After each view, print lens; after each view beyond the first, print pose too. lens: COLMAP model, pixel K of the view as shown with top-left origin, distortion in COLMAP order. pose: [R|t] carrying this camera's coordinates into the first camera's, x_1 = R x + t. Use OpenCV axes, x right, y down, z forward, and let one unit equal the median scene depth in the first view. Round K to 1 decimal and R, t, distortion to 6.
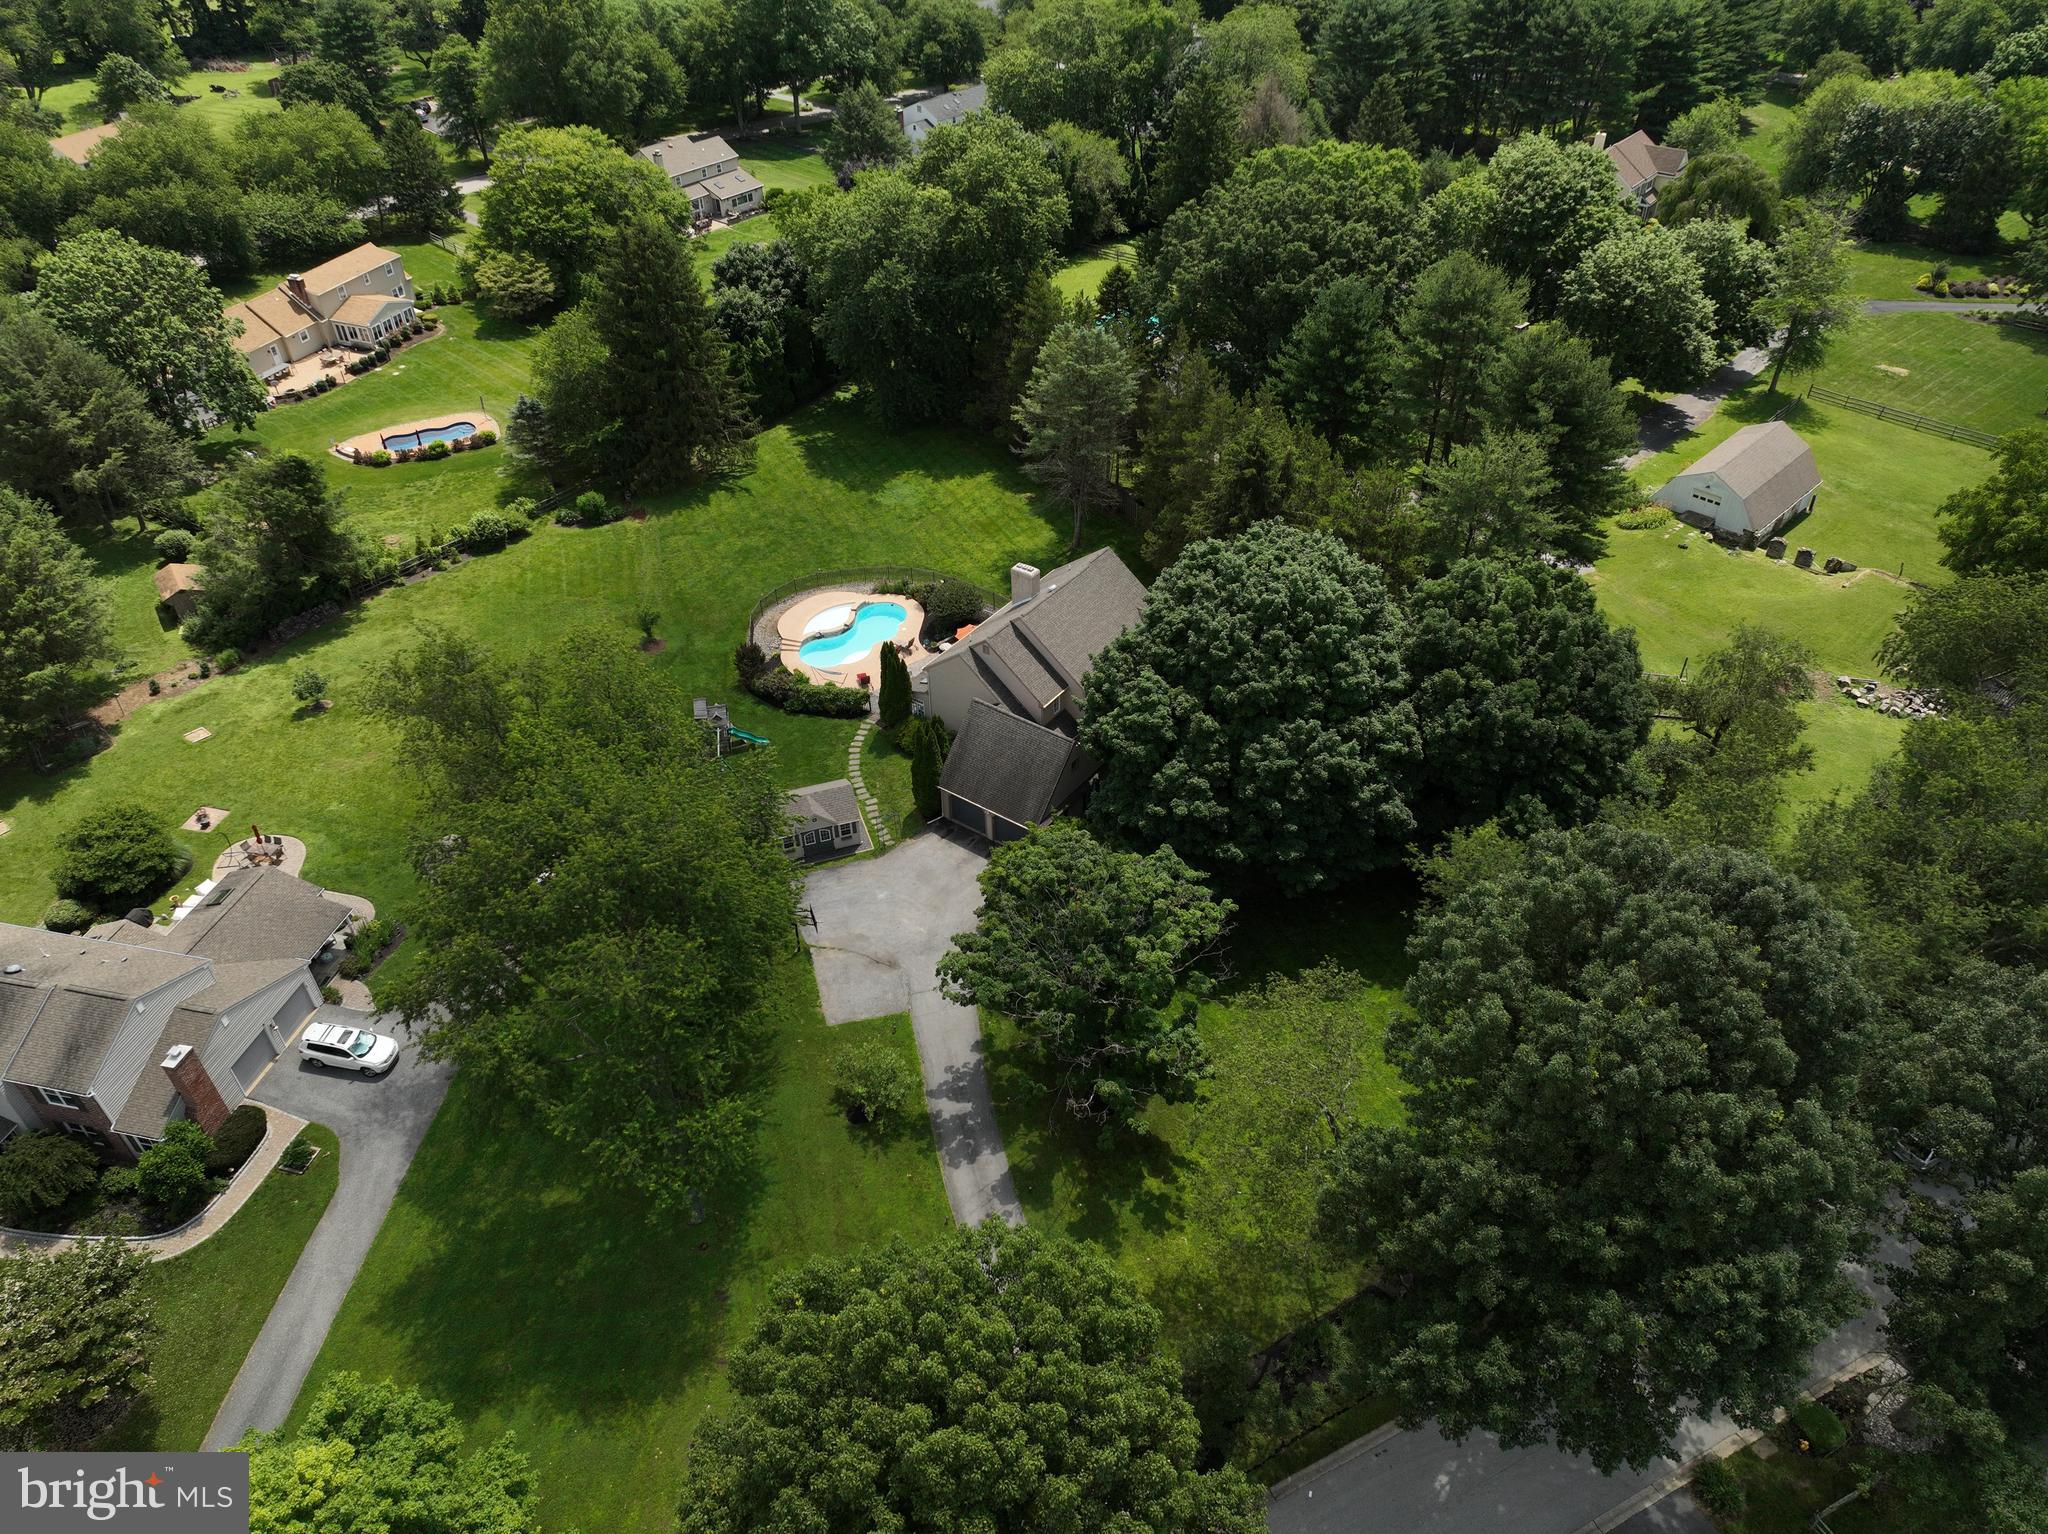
lens RADIAL K [[1441.8, 0, 1024.0], [0, 1441.8, 767.0], [0, 0, 1]] dist [0.009176, 0.008905]
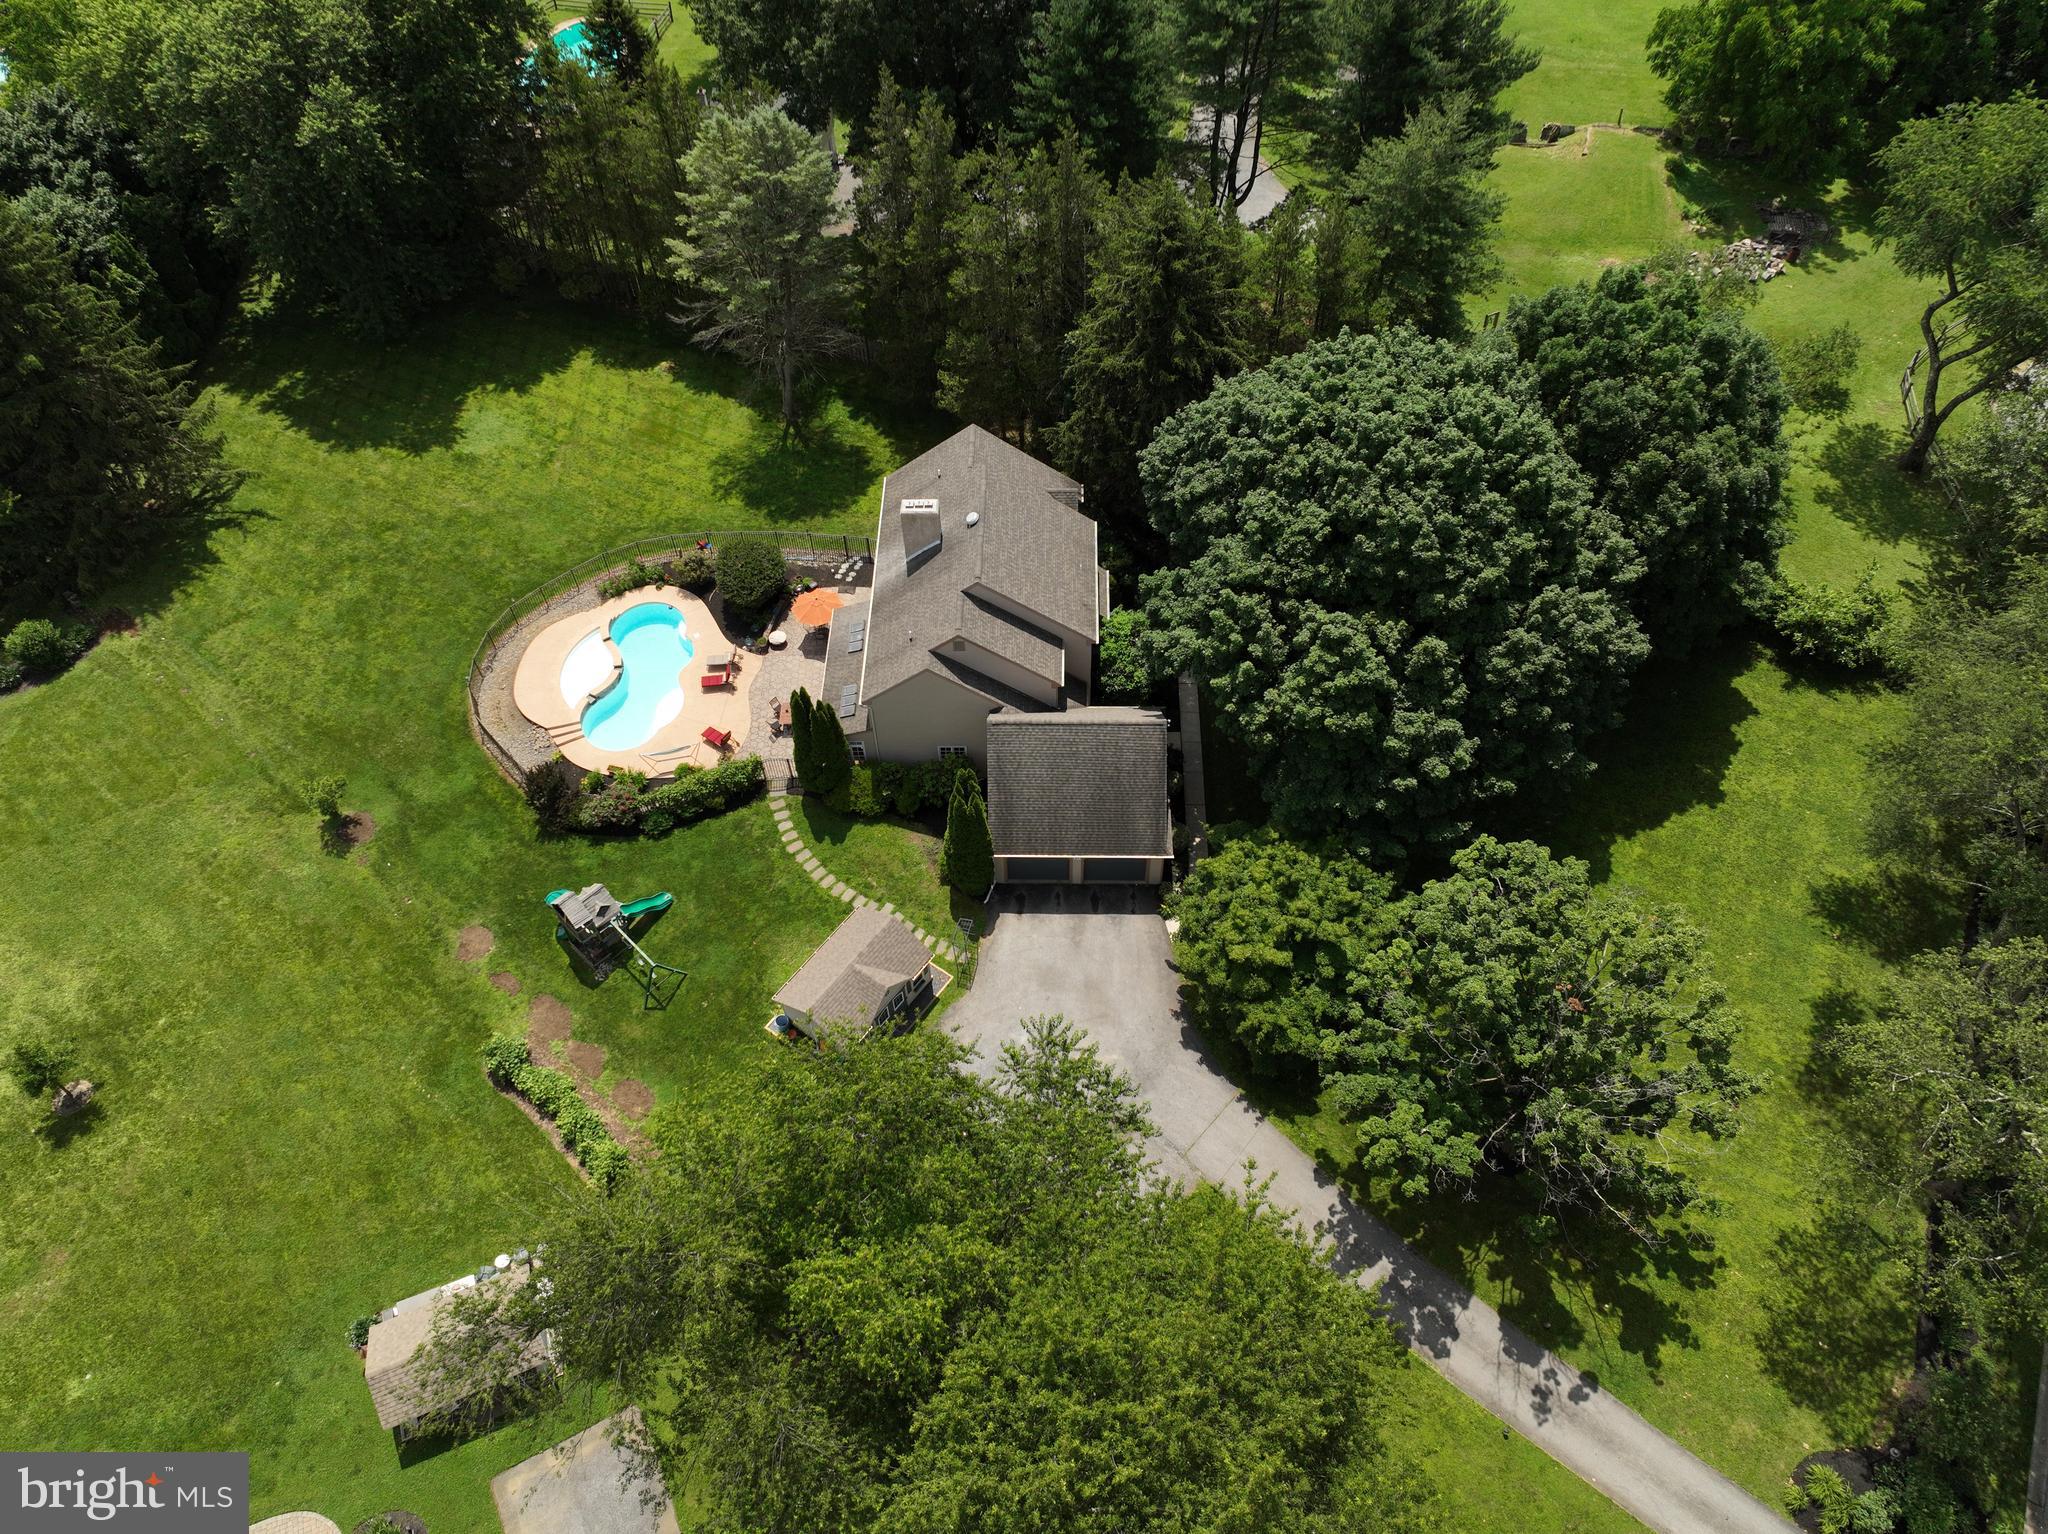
lens RADIAL K [[1441.8, 0, 1024.0], [0, 1441.8, 767.0], [0, 0, 1]] dist [0.009176, 0.008905]
pose [[0.817114, -0.456425, 0.352137, -0.227108], [0.364972, 0.882422, 0.296860, -0.188040], [-0.446228, -0.114049, 0.887622, 0.308681]]
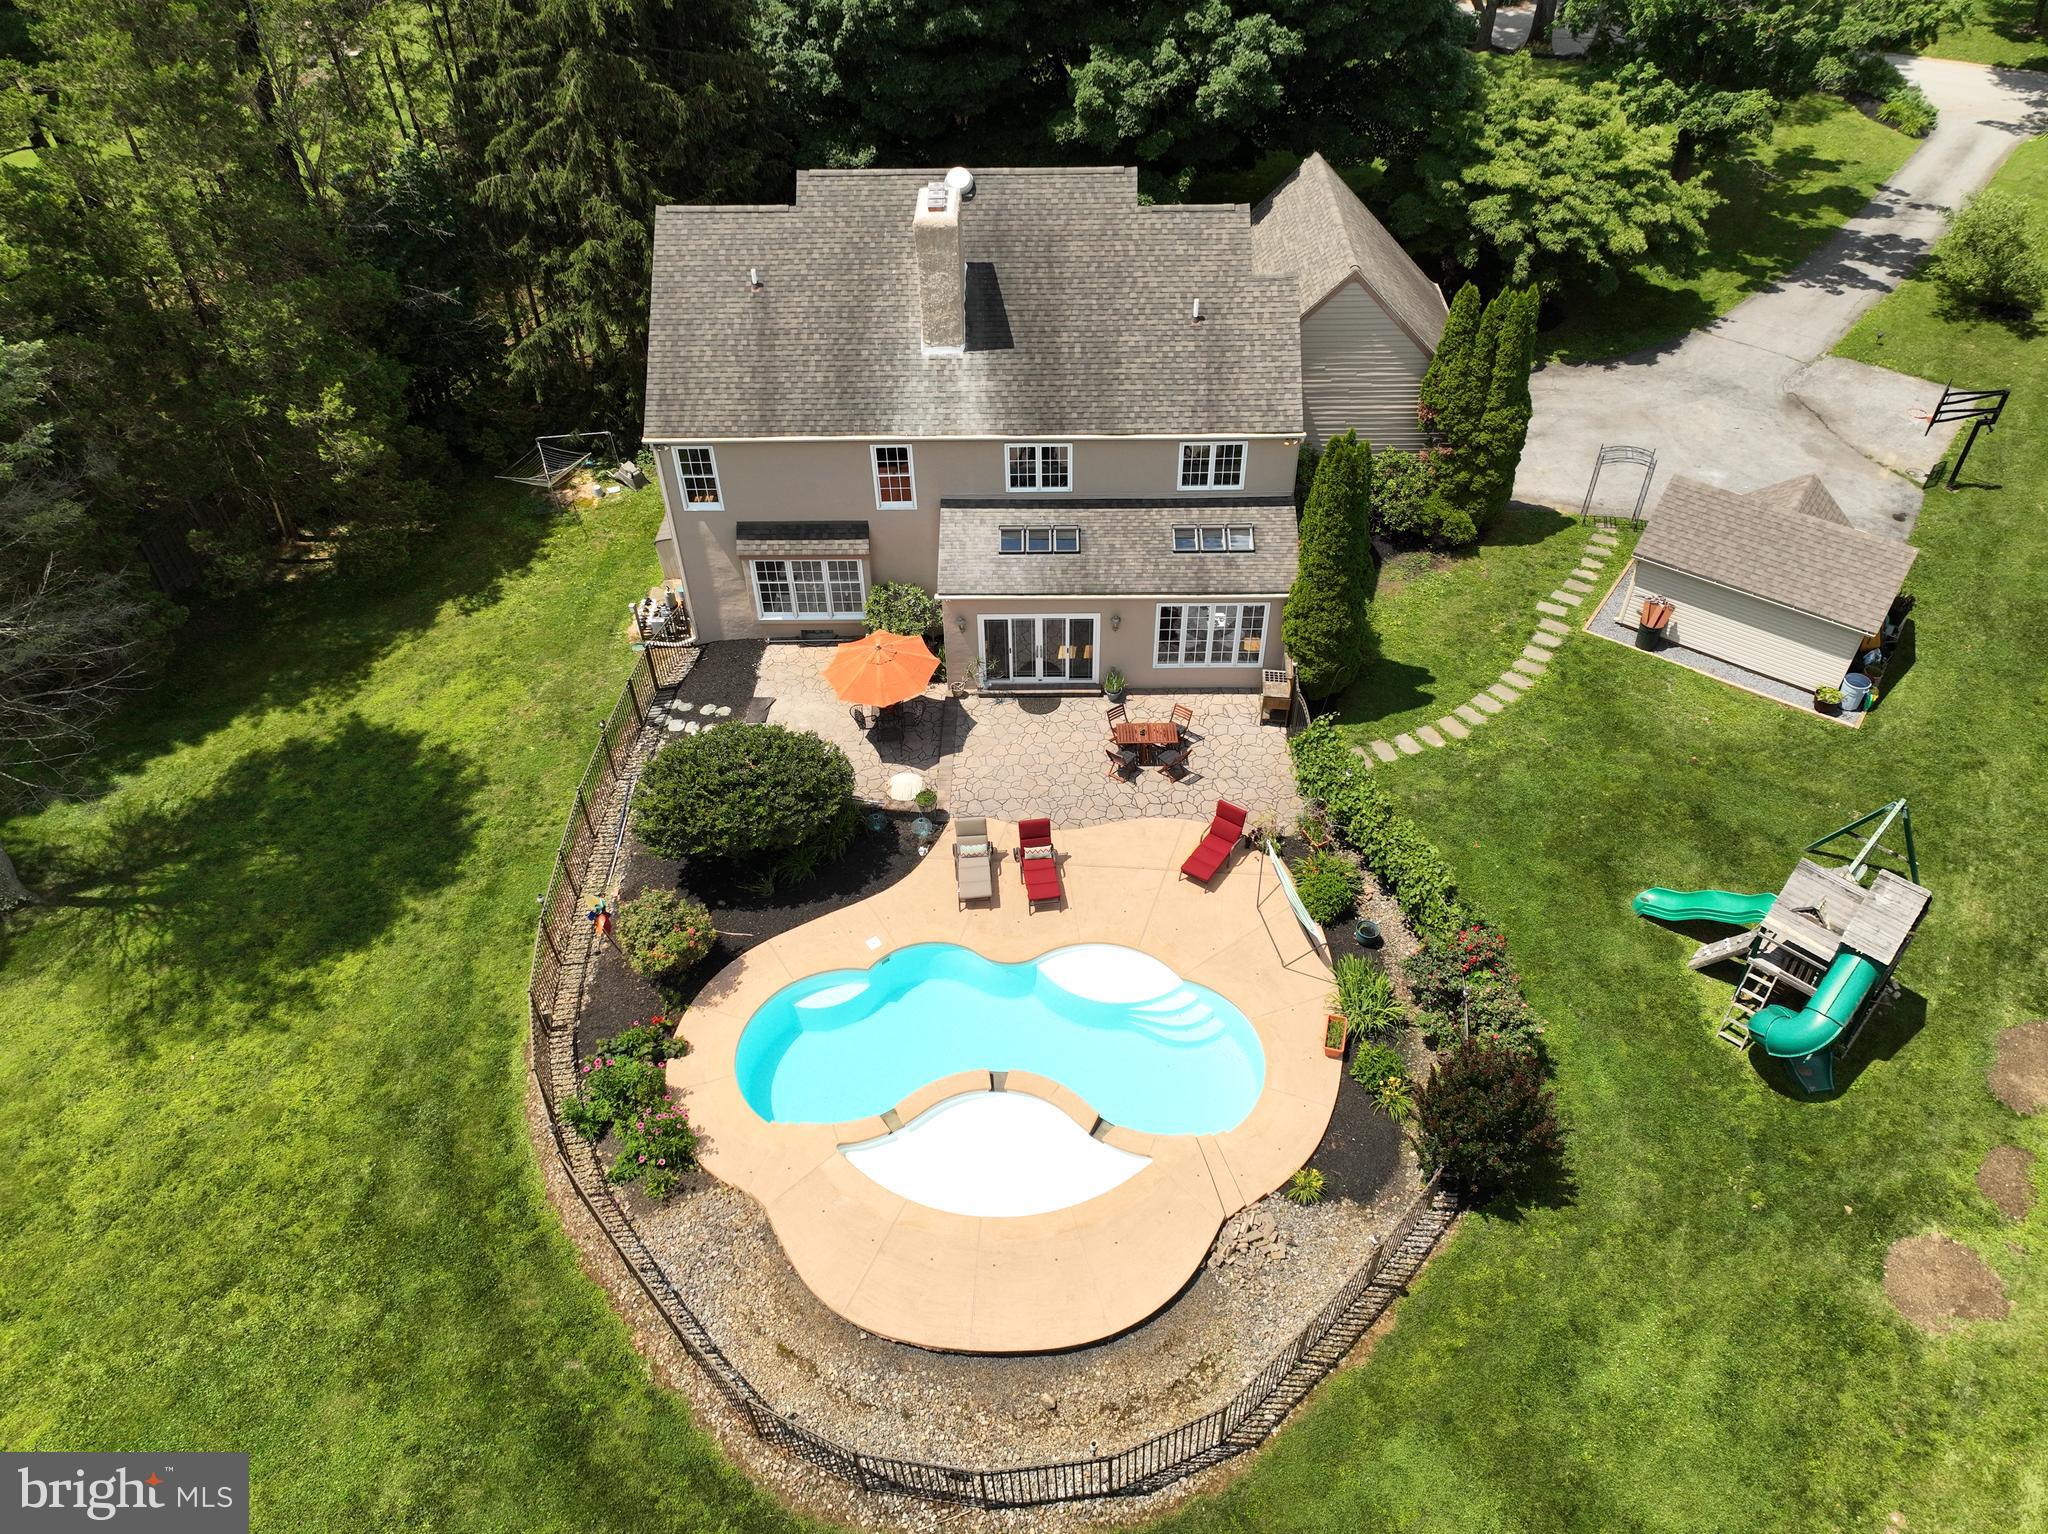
lens RADIAL K [[1441.8, 0, 1024.0], [0, 1441.8, 767.0], [0, 0, 1]] dist [0.009176, 0.008905]
pose [[-0.583884, -0.533172, 0.612215, -0.247906], [0.530607, 0.320121, 0.784843, -0.304205], [-0.614439, 0.783103, 0.095991, 0.930768]]
